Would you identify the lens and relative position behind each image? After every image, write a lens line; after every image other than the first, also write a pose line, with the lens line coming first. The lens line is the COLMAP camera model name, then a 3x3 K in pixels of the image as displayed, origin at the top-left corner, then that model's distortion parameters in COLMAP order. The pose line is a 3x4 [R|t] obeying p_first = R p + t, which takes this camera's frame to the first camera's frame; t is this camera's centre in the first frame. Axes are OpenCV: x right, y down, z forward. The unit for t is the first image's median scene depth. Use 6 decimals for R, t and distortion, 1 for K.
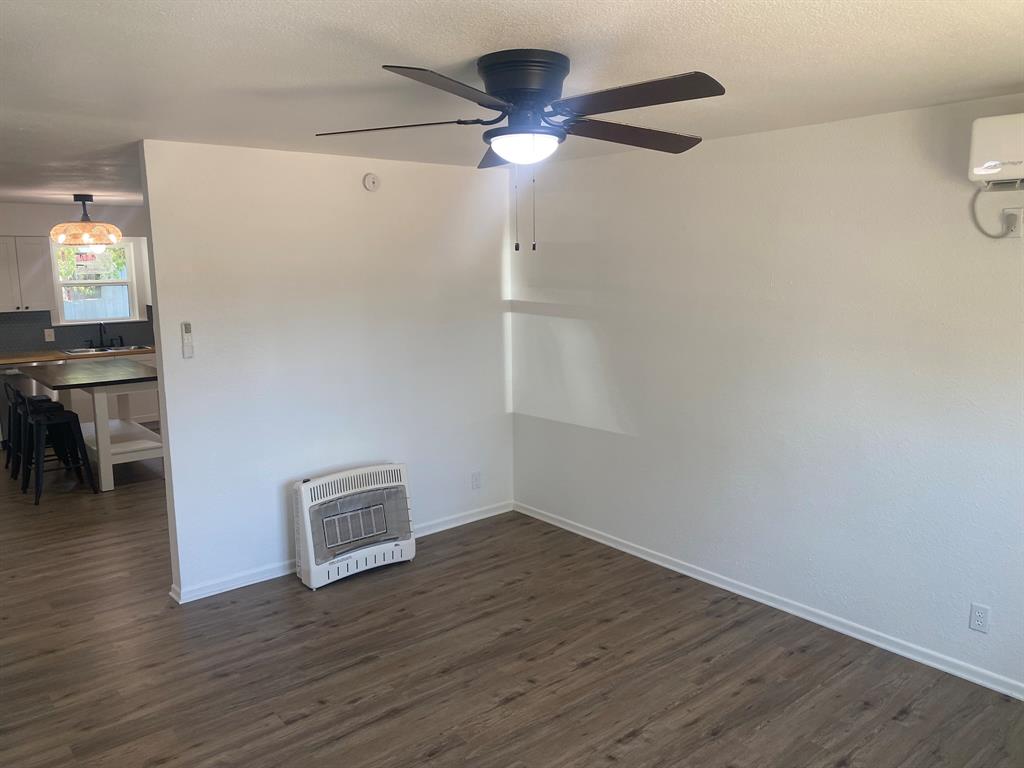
lens RADIAL K [[788.5, 0, 515.9], [0, 788.5, 378.6], [0, 0, 1]] dist [-0.004679, 0.005428]
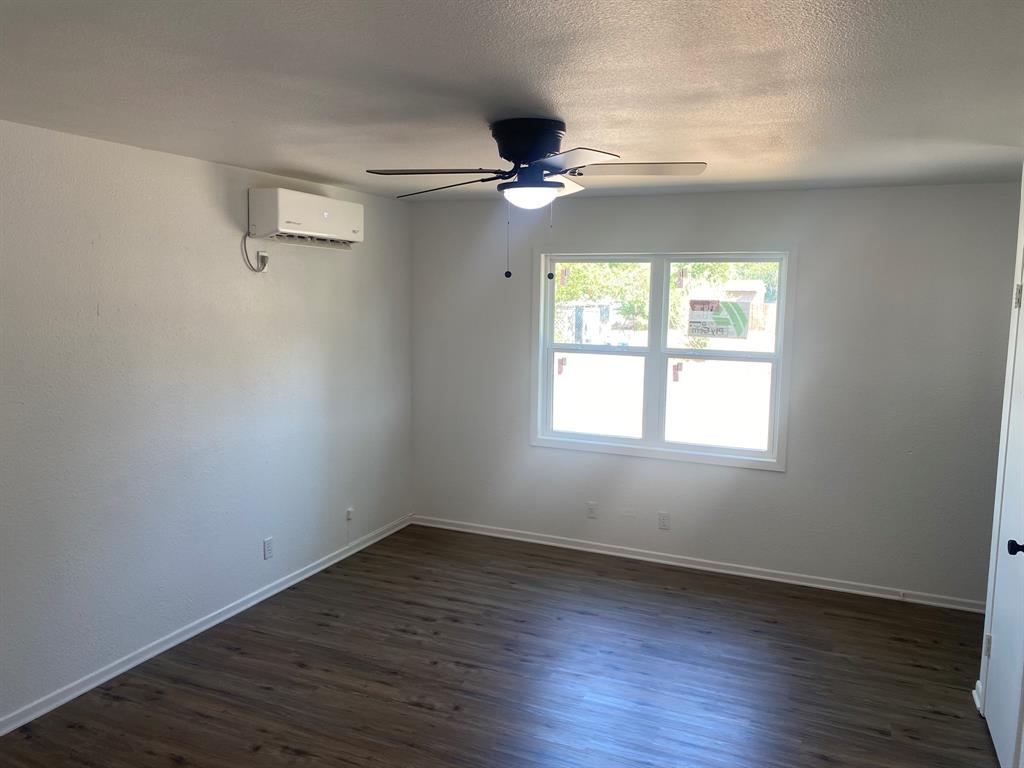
lens RADIAL K [[788.5, 0, 515.9], [0, 788.5, 378.6], [0, 0, 1]] dist [-0.004679, 0.005428]
pose [[-0.433188, -0.115101, 0.893924, -0.783714], [0.127965, 0.973911, 0.187410, -0.183401], [-0.892173, 0.195575, -0.407158, 1.105223]]
